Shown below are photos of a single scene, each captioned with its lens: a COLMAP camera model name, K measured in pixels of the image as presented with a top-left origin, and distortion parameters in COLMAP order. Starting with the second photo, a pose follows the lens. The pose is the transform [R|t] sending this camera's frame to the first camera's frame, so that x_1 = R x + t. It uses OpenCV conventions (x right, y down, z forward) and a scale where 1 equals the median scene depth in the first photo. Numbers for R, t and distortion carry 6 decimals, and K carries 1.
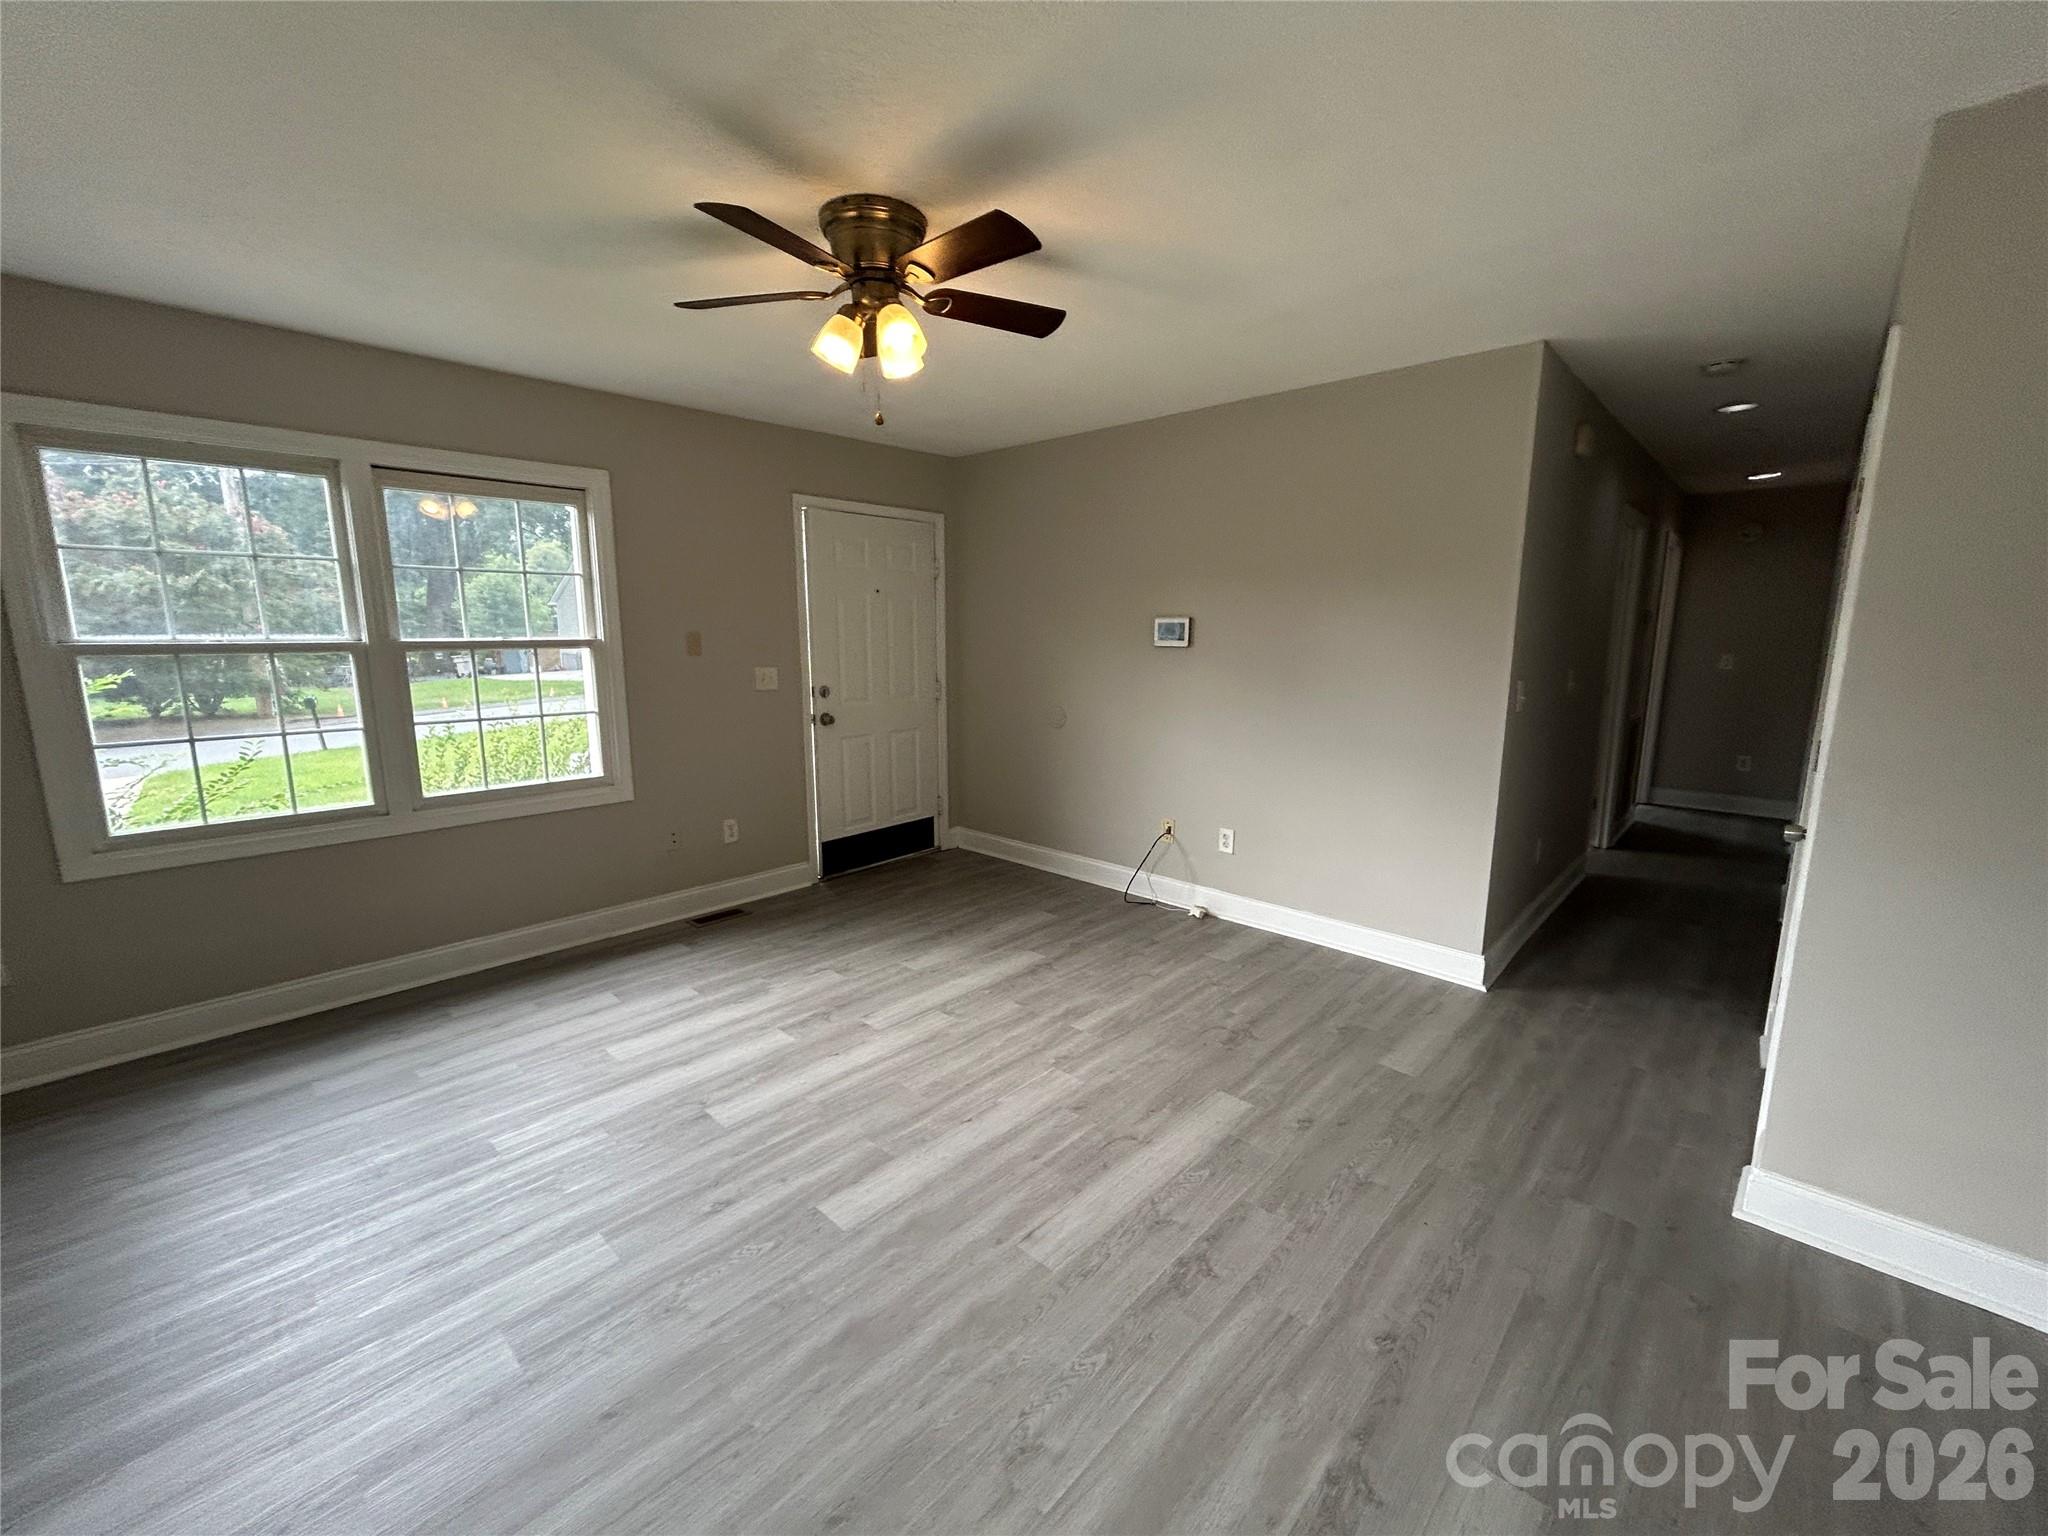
lens RADIAL K [[832.8, 0, 1021.3], [0, 832.8, 770.5], [0, 0, 1]] dist [-0.001529, 0.000341]
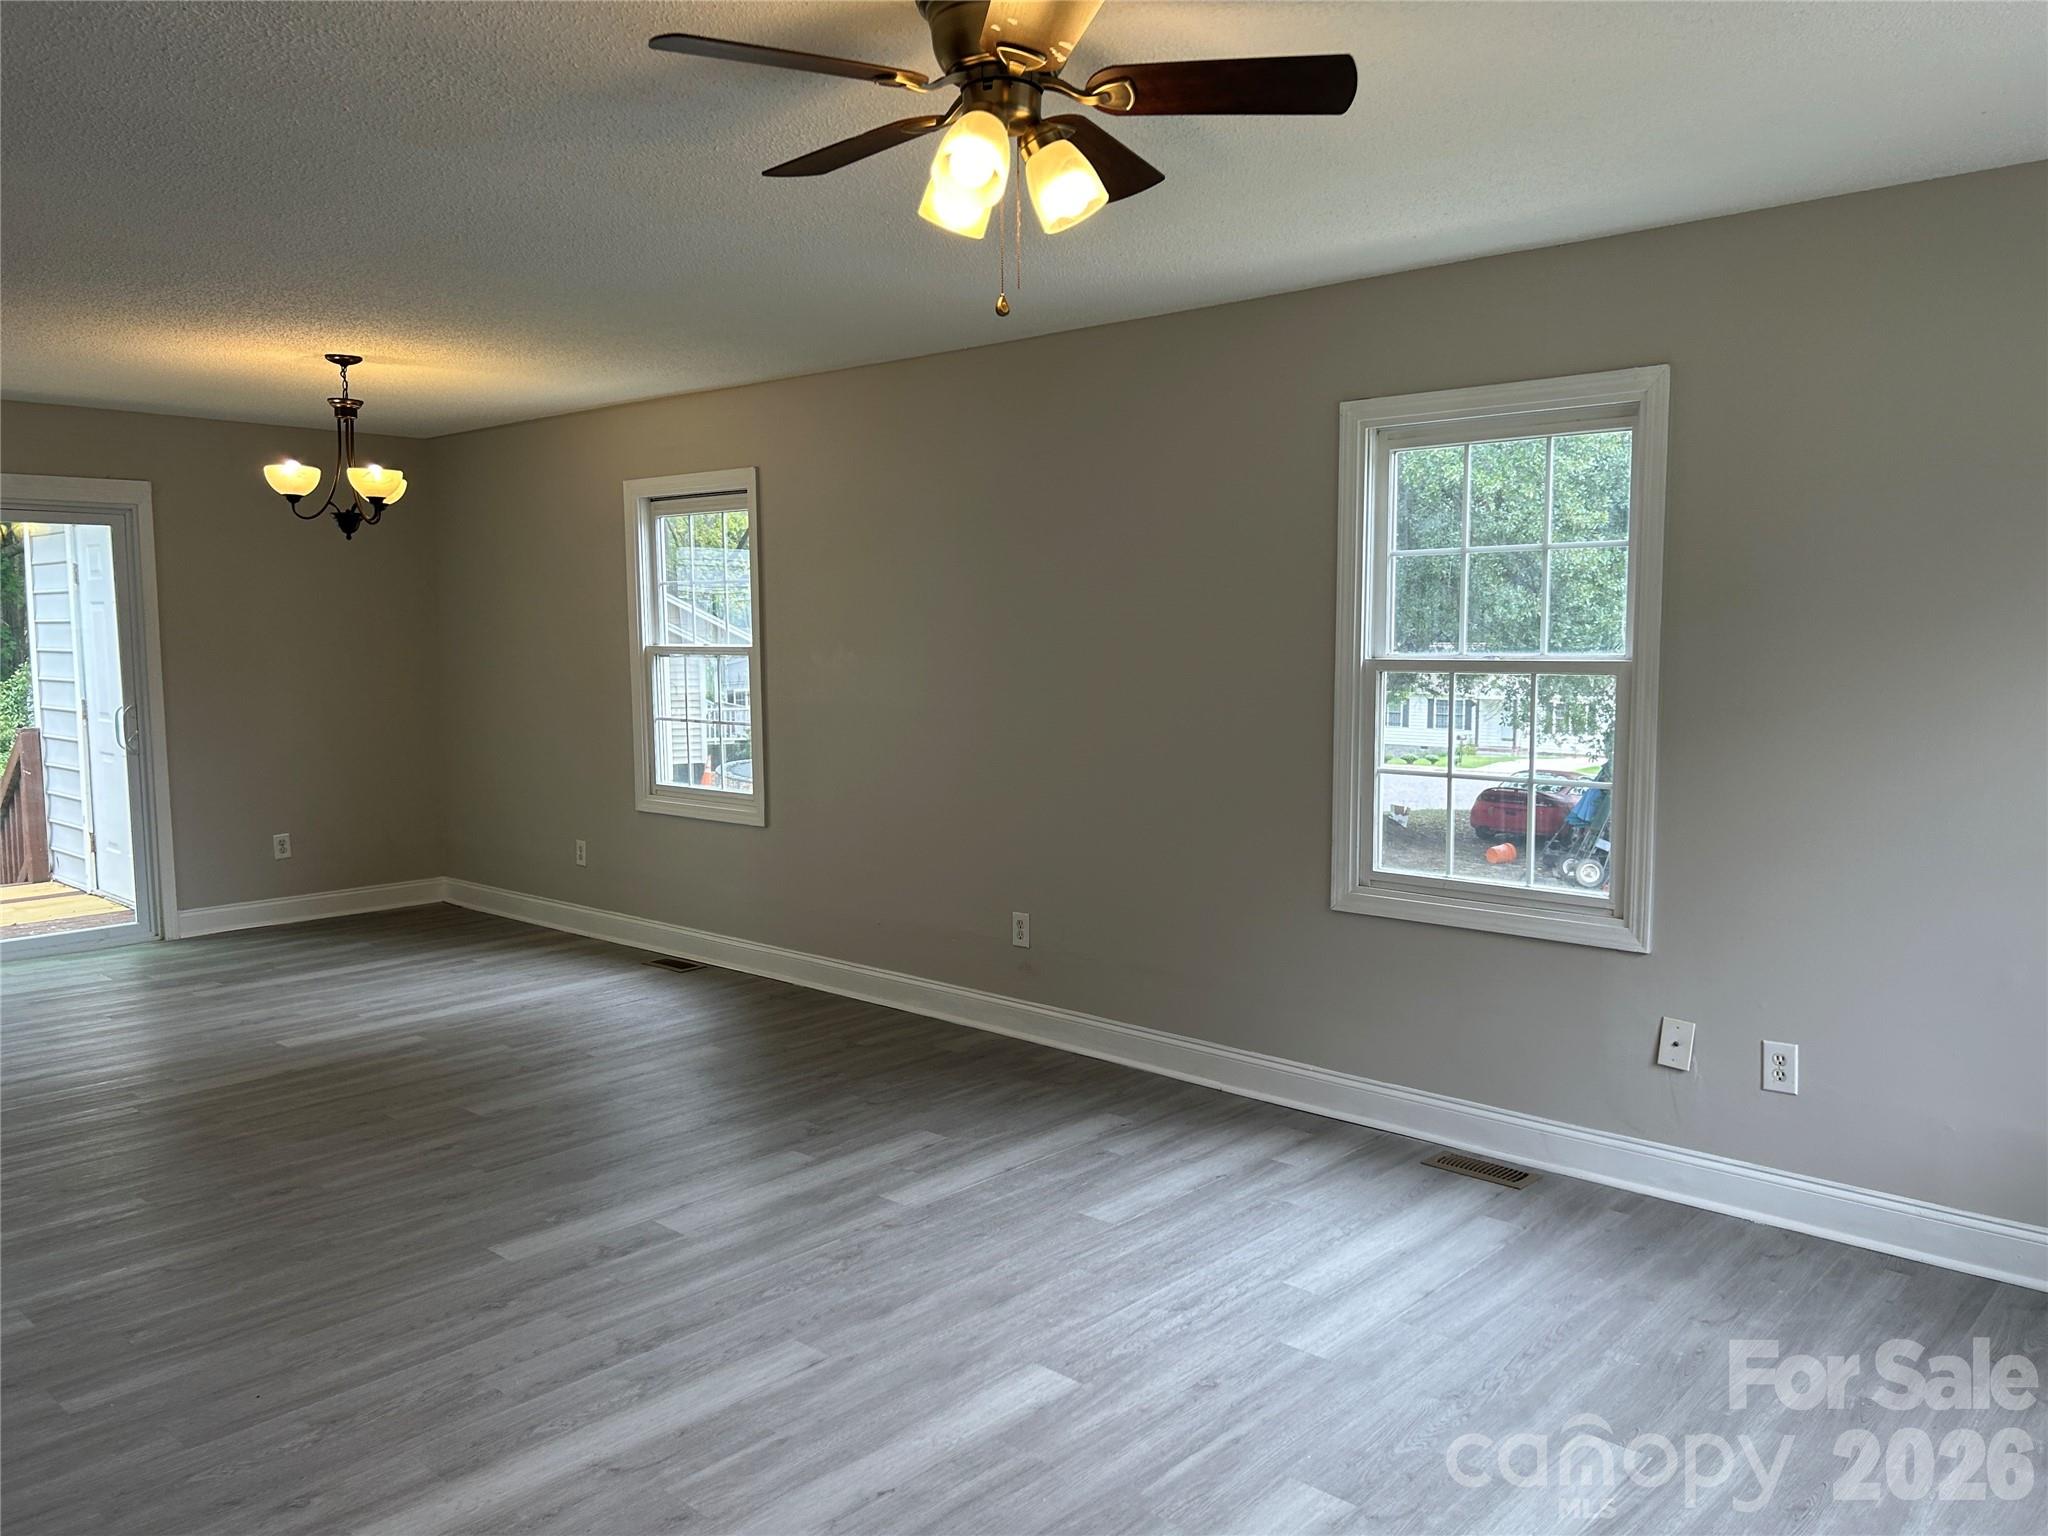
lens RADIAL K [[1520.9, 0, 1059.4], [0, 1520.9, 785.8], [0, 0, 1]] dist [0.042025, -0.078552]
pose [[-0.999347, 0.002550, -0.036037, -0.111457], [-0.007564, 0.960628, 0.277735, -0.260652], [0.035327, 0.277826, -0.959982, 1.411498]]
